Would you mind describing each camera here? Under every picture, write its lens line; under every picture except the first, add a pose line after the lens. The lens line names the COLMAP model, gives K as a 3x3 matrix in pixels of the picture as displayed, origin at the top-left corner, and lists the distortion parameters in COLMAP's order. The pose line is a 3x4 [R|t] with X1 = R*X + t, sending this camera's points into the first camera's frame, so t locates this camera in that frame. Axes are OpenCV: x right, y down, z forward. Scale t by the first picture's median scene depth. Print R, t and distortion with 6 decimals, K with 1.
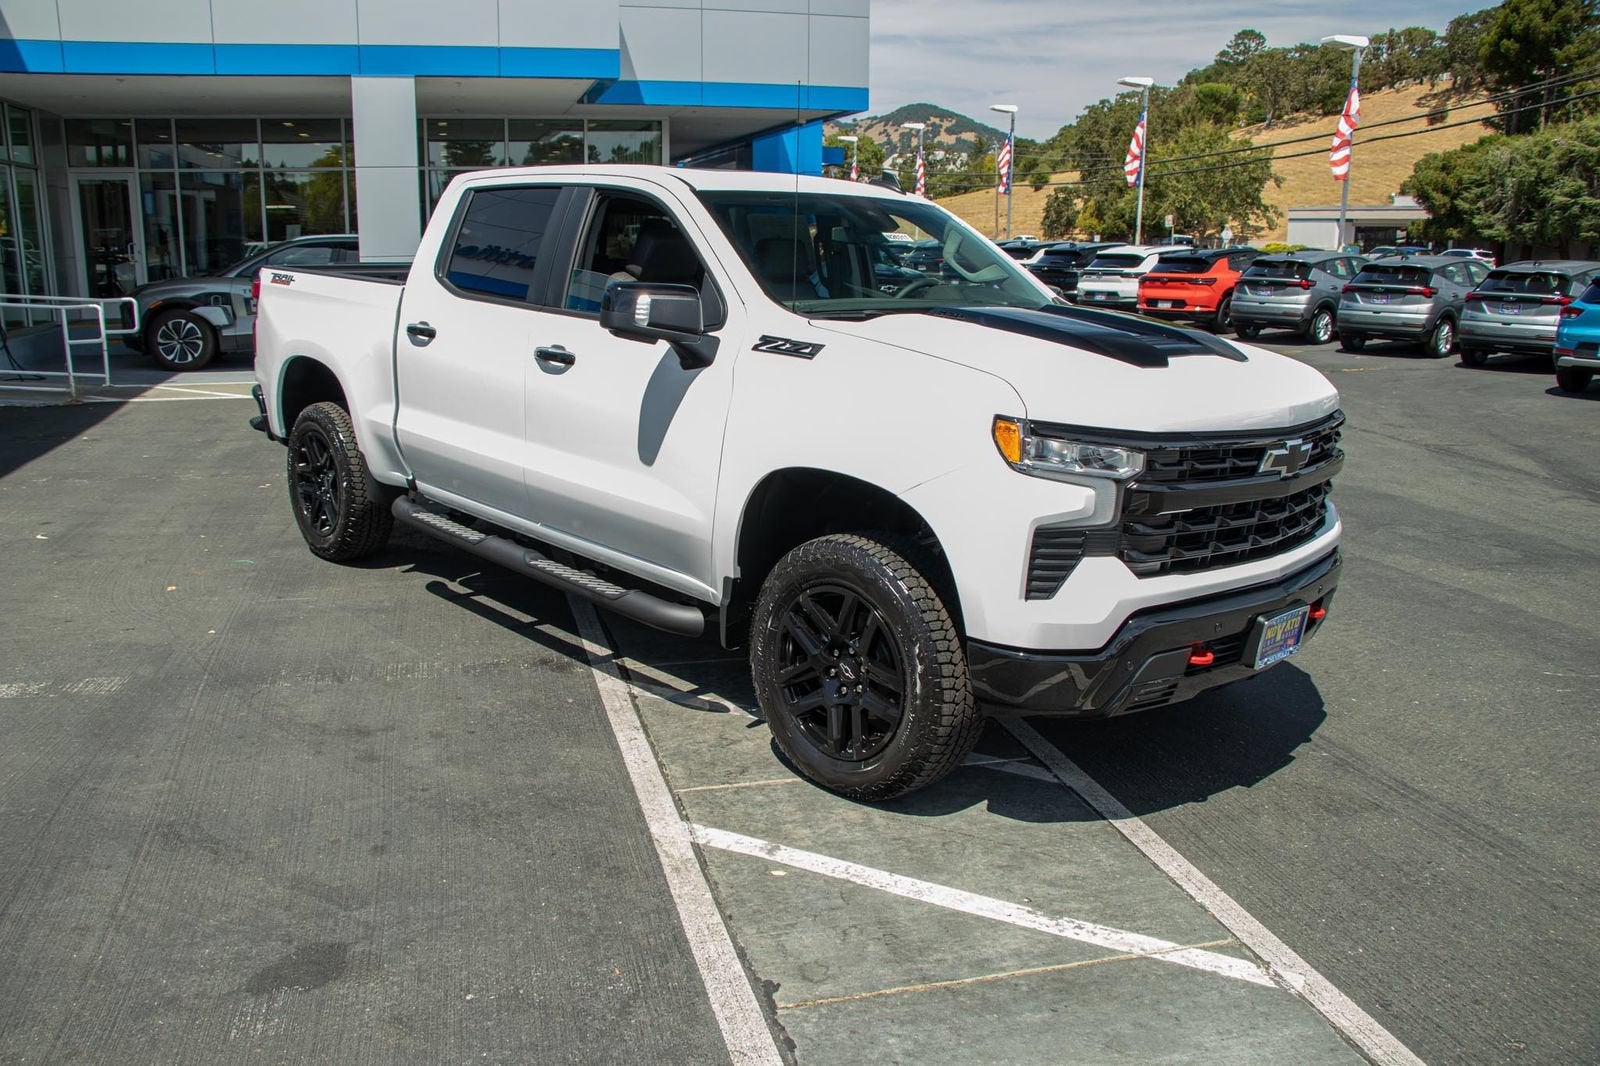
lens RADIAL K [[1300.7, 0, 788.2], [0, 1300.7, 532.2], [0, 0, 1]] dist [-0.178712, 0.153424]
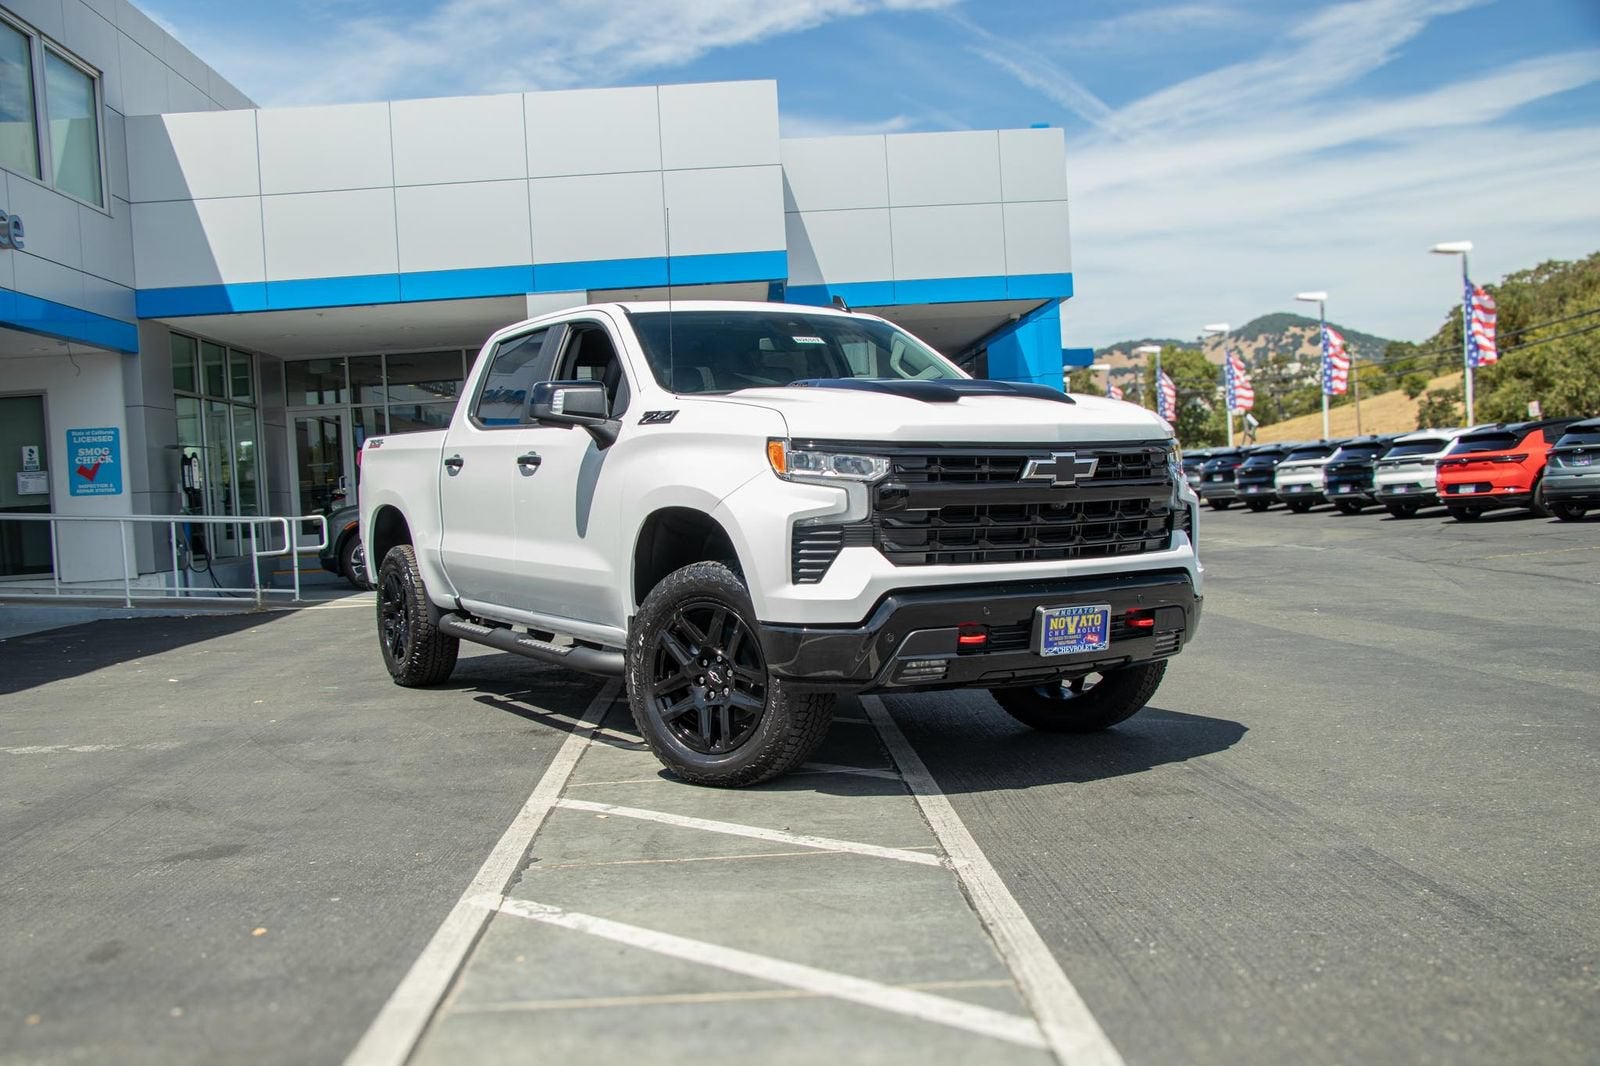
lens RADIAL K [[1496.9, 0, 805.5], [0, 1496.9, 528.1], [0, 0, 1]] dist [-0.046384, 0.014673]
pose [[0.975847, -0.056354, -0.211063, 0.224401], [0.013761, 0.980093, -0.198062, 0.127597], [0.218023, 0.190374, 0.957196, -0.162370]]
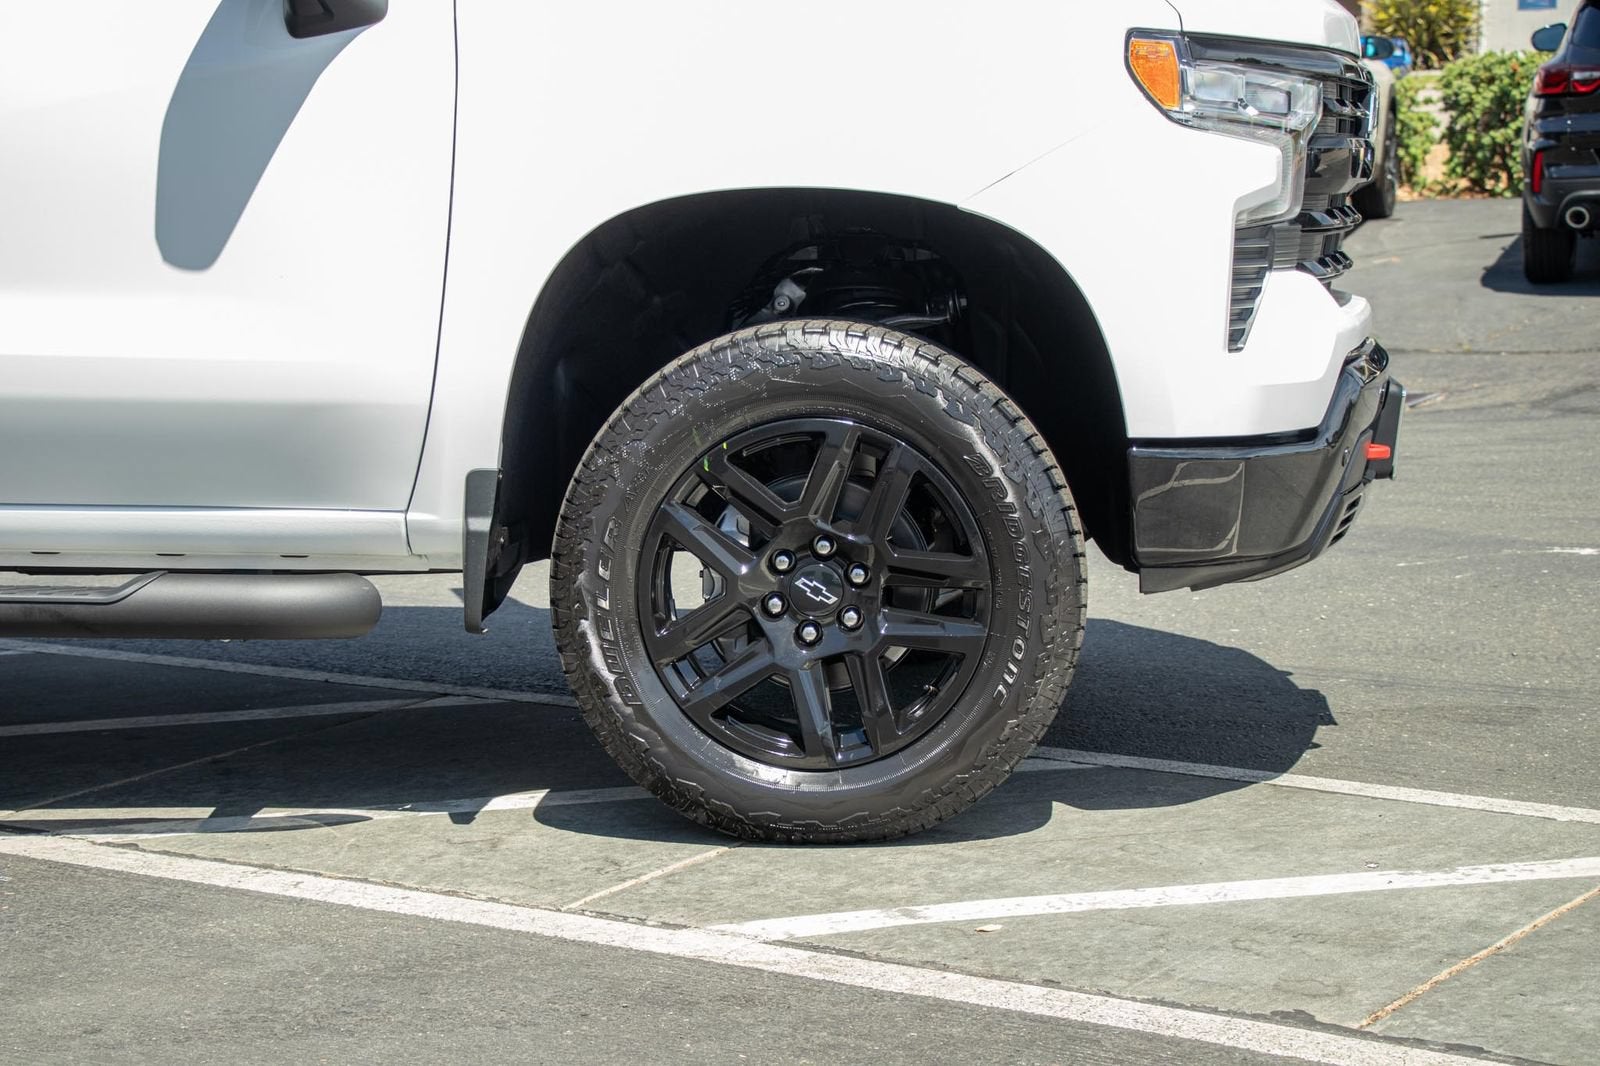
lens RADIAL K [[3278.0, 0, 800.0], [0, 3278.0, 533.0], [0, 0, 1]] dist [0.283913, 0.148991]
pose [[0.750394, -0.125601, 0.648948, -0.406219], [0.183779, 0.982715, -0.022307, 0.058088], [-0.634929, 0.136002, 0.760505, 0.016377]]
